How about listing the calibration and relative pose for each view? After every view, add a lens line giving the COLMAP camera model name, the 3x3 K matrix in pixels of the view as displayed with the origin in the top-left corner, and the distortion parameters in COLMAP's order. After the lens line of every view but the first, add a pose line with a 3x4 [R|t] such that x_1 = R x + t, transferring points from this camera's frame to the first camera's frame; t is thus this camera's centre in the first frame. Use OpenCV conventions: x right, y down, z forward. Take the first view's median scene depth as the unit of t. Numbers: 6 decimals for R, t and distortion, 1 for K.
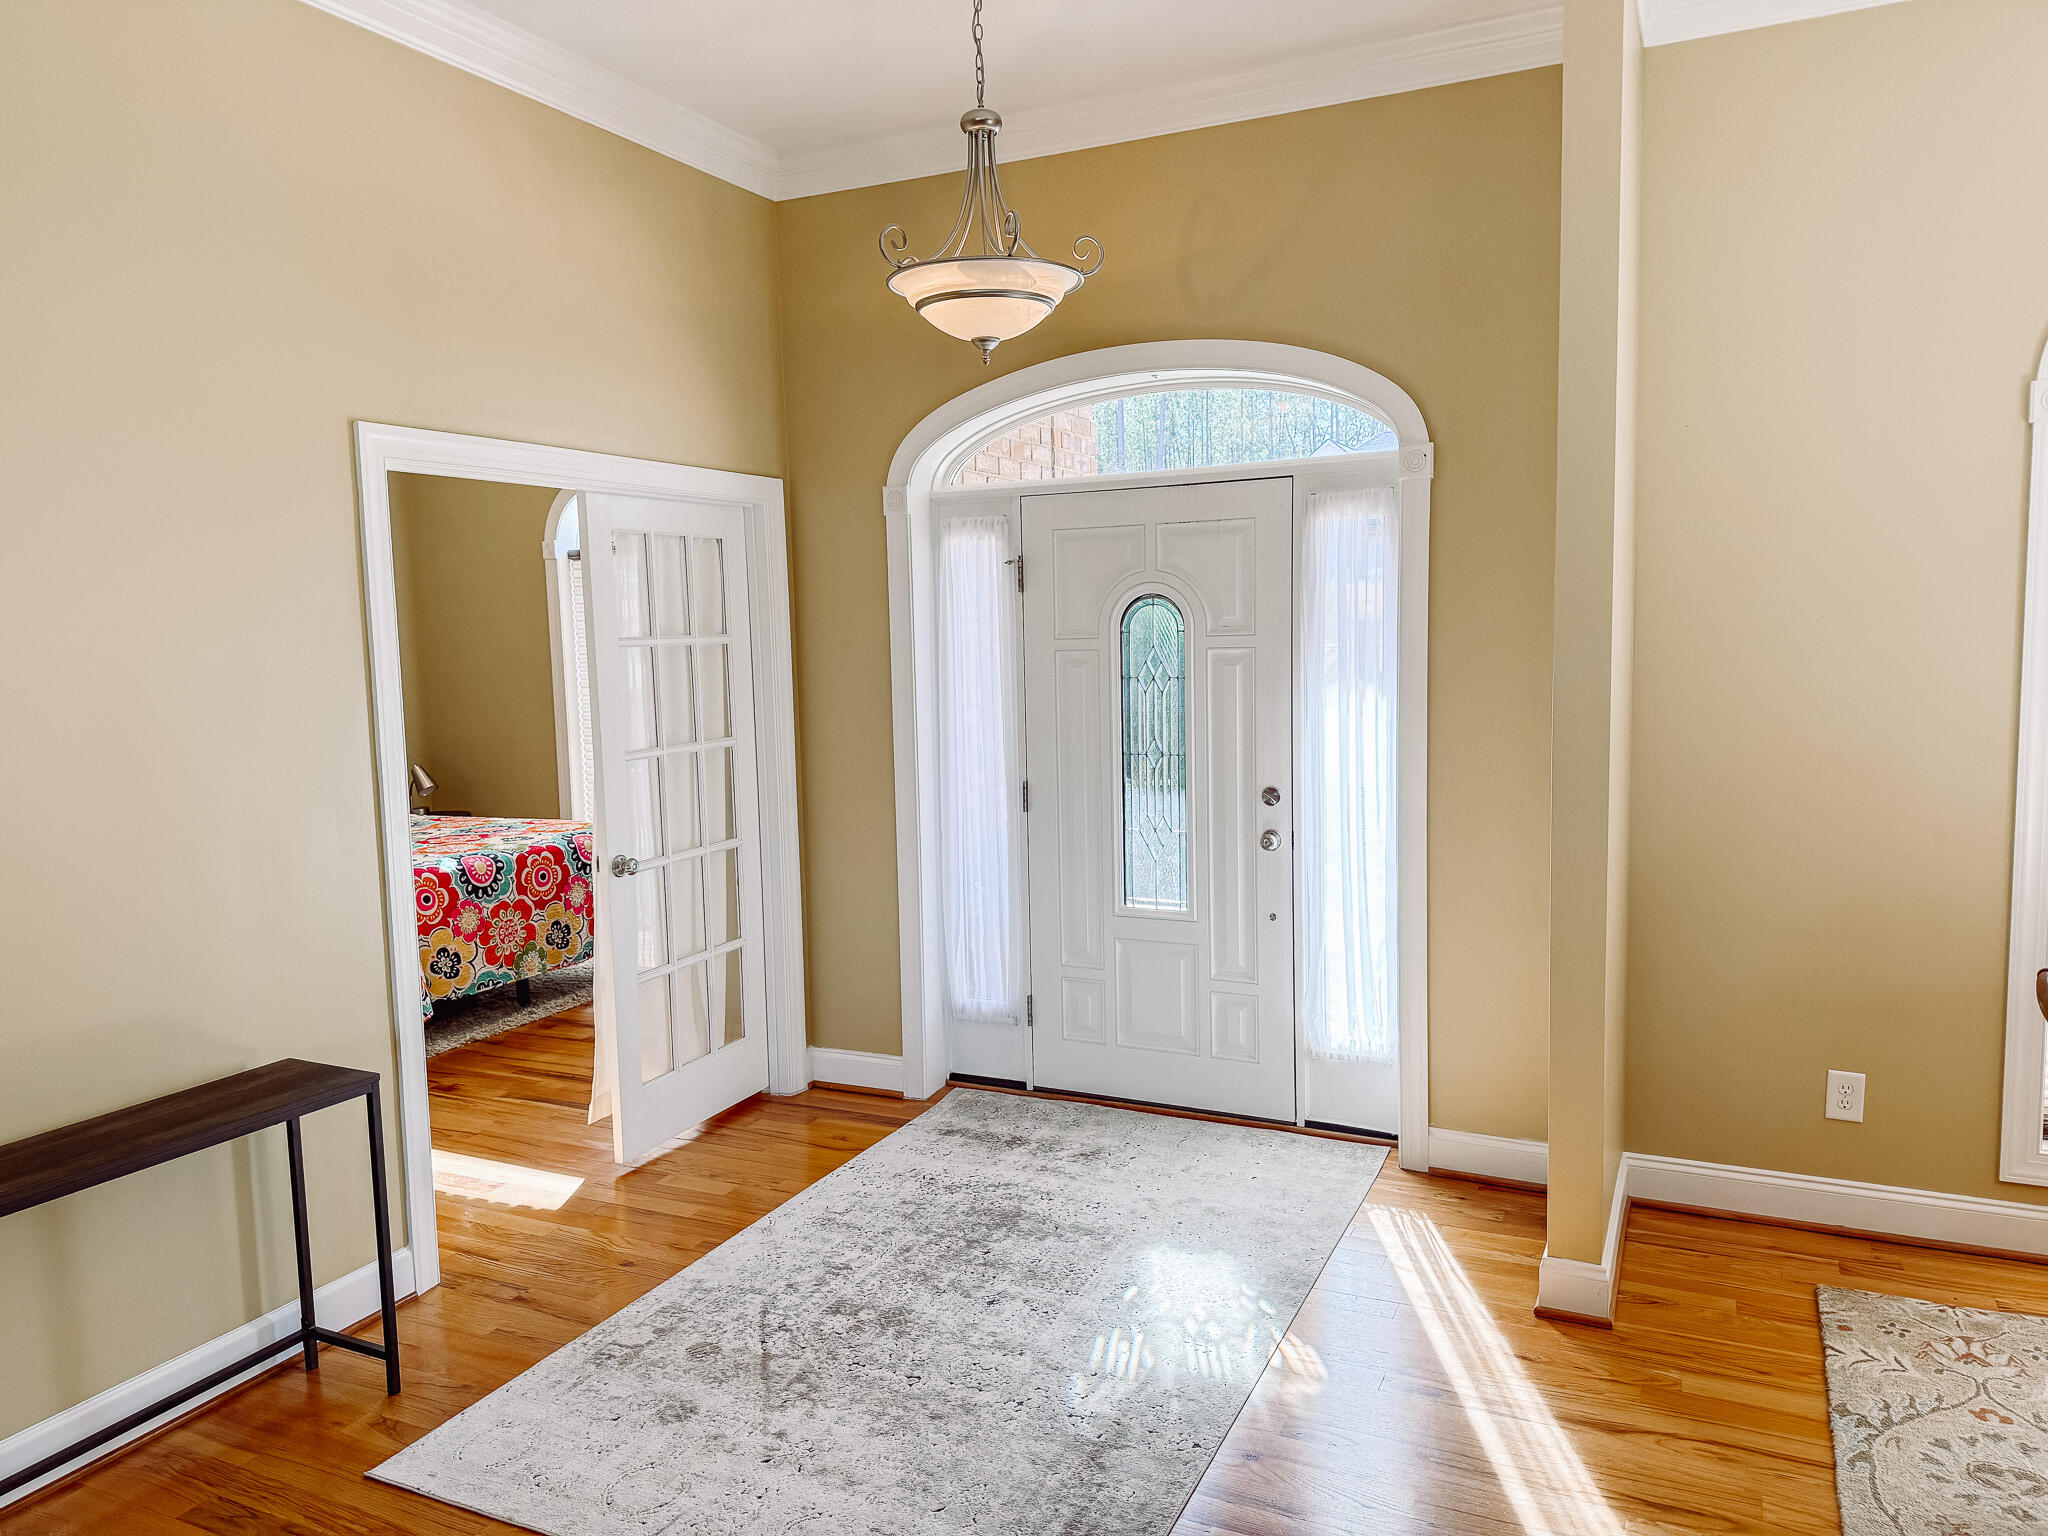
lens RADIAL K [[1430.6, 0, 1024.0], [0, 1430.6, 768.0], [0, 0, 1]] dist [0.181030, -0.428509]
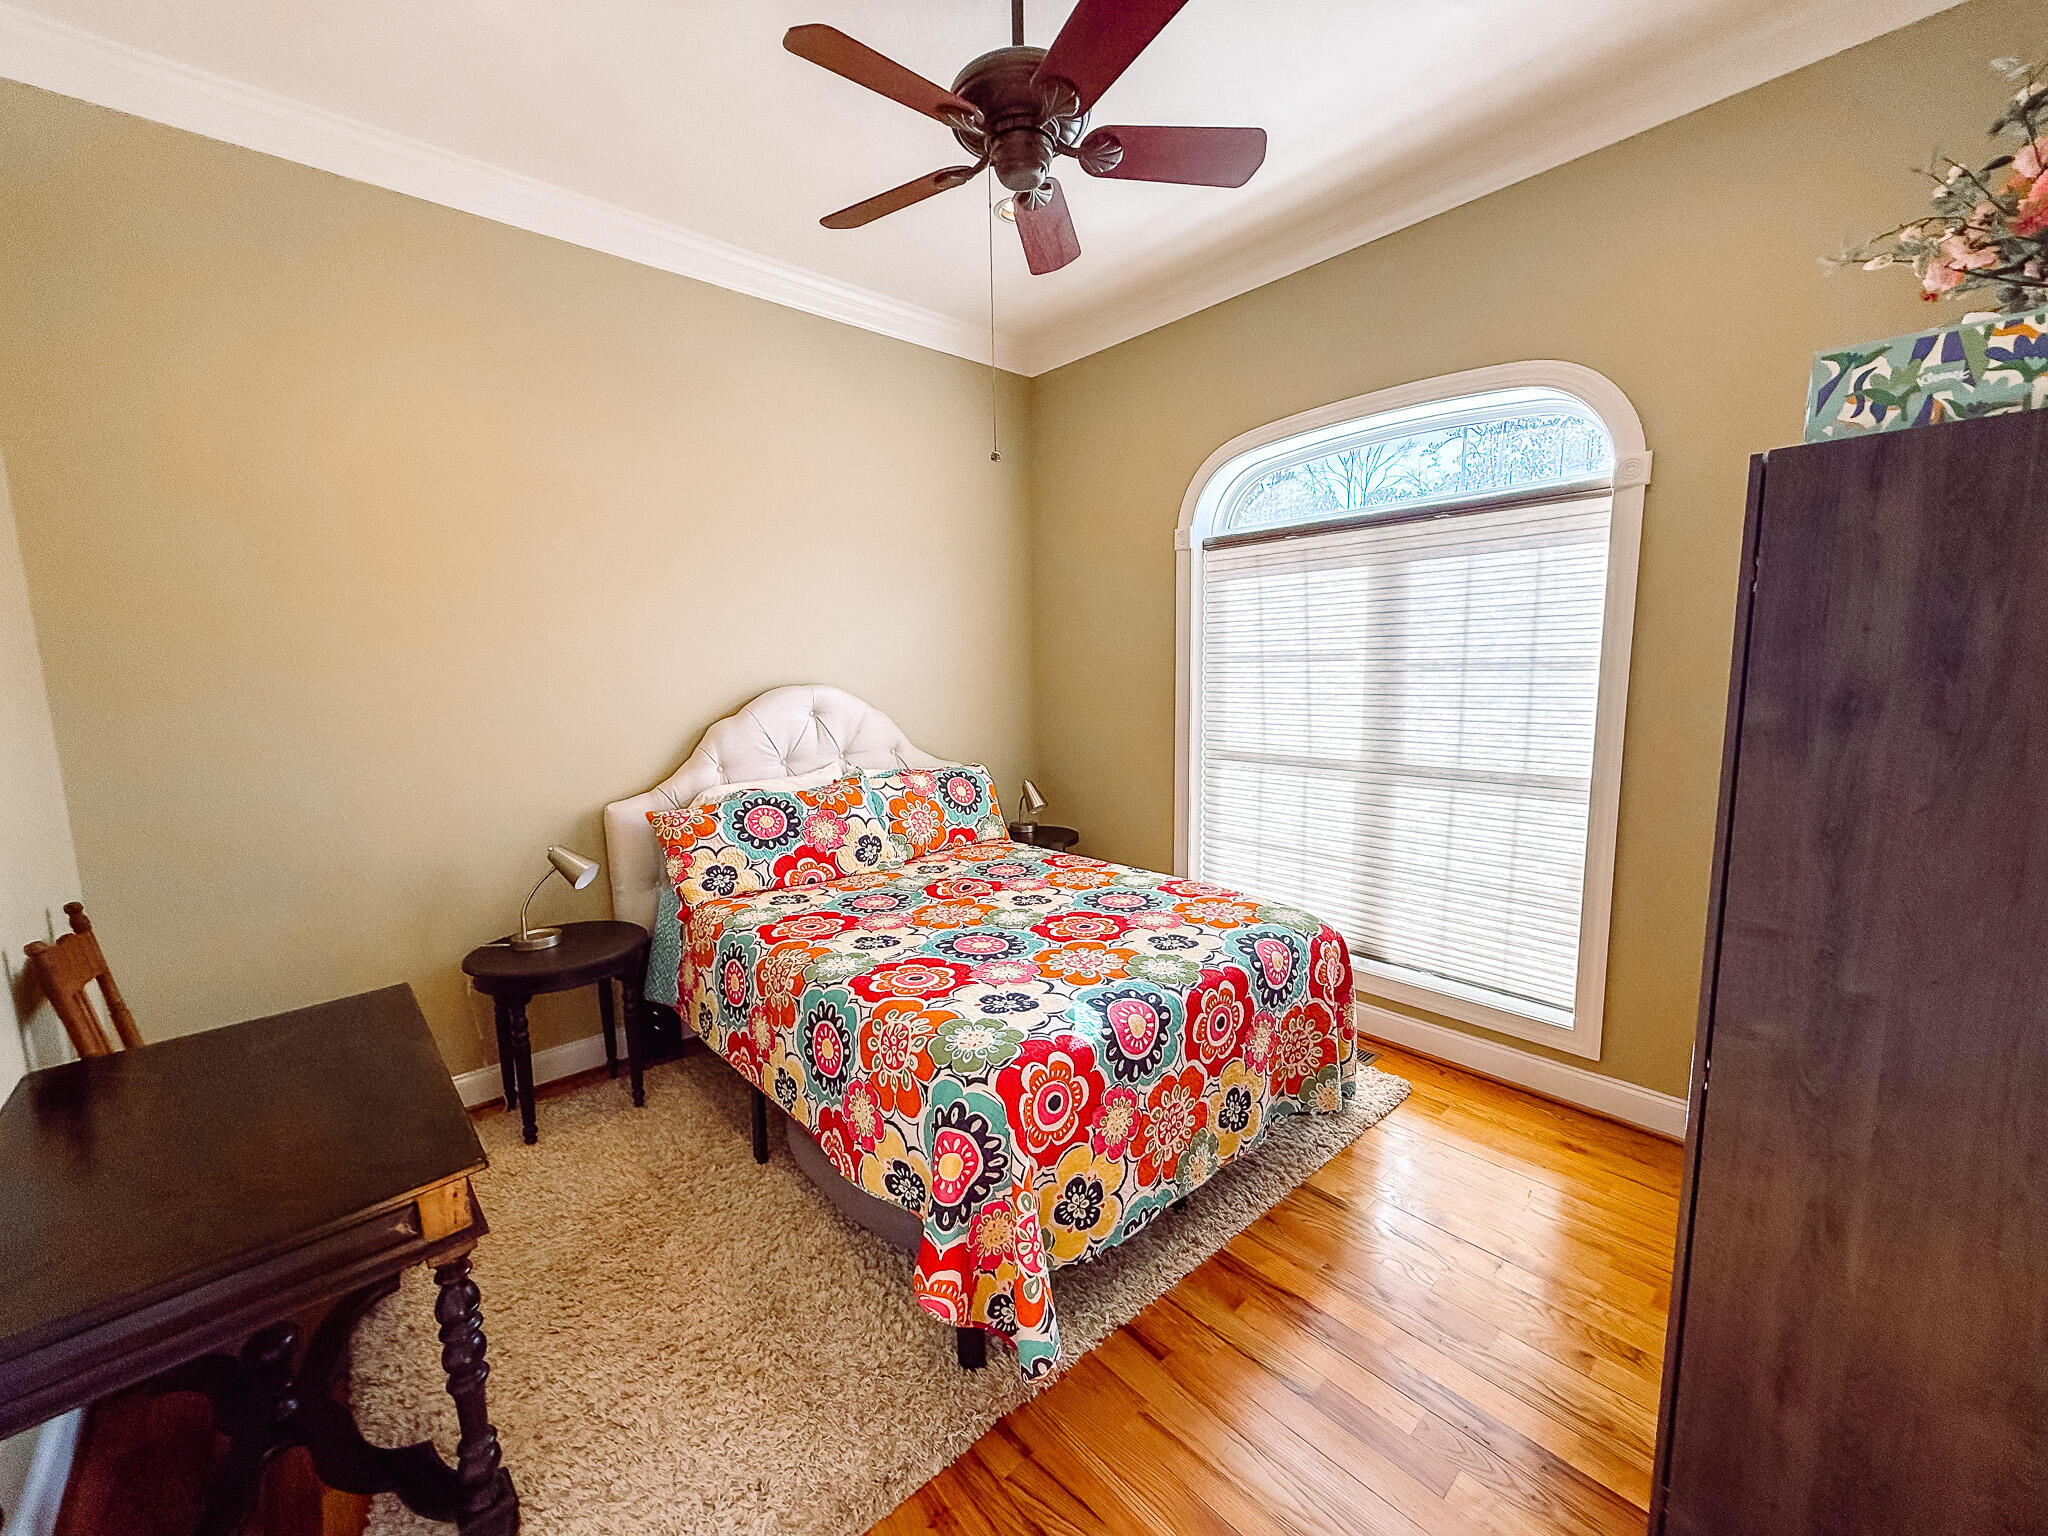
lens RADIAL K [[814.5, 0, 1024.0], [0, 814.5, 768.0], [0, 0, 1]] dist [0.000032, -0.000001]
pose [[0.927370, 0.058963, -0.369469, -0.297494], [-0.042415, 0.997706, 0.052759, -0.049270], [0.371732, -0.033256, 0.927744, 0.675621]]
